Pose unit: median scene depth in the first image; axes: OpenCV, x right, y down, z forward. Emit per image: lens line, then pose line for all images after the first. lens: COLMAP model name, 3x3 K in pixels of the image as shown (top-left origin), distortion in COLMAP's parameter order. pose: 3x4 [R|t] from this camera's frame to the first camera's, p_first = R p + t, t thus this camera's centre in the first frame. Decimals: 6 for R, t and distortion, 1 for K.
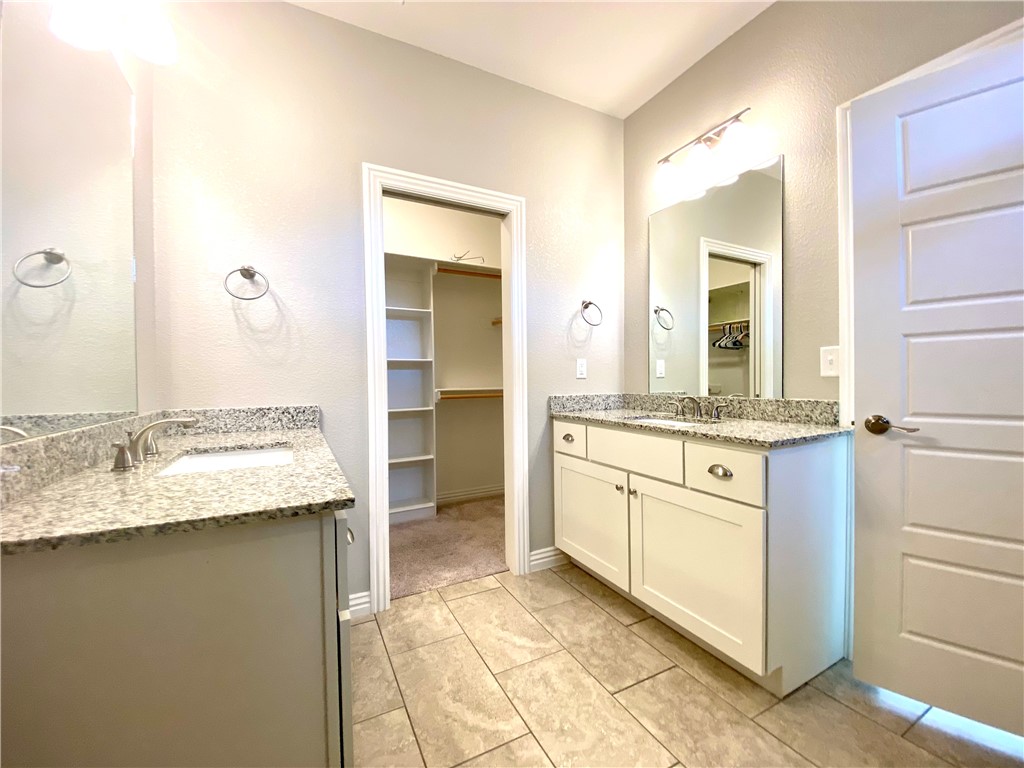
lens RADIAL K [[419.9, 0, 514.1], [0, 419.9, 386.0], [0, 0, 1]] dist [-0.002186, 0.000298]
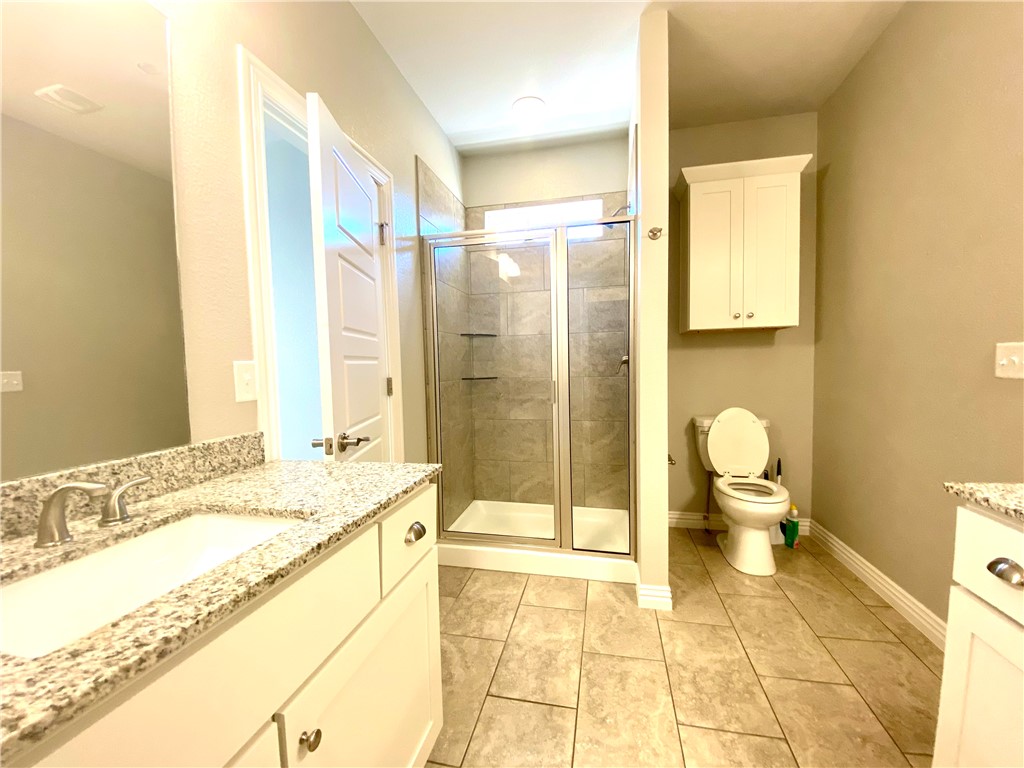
lens RADIAL K [[419.9, 0, 513.4], [0, 419.9, 386.9], [0, 0, 1]] dist [-0.002186, 0.000298]
pose [[-0.762061, -0.009954, 0.647429, -0.081174], [0.037108, 0.997567, 0.059015, -0.066139], [-0.646441, 0.068998, -0.759837, 1.117283]]
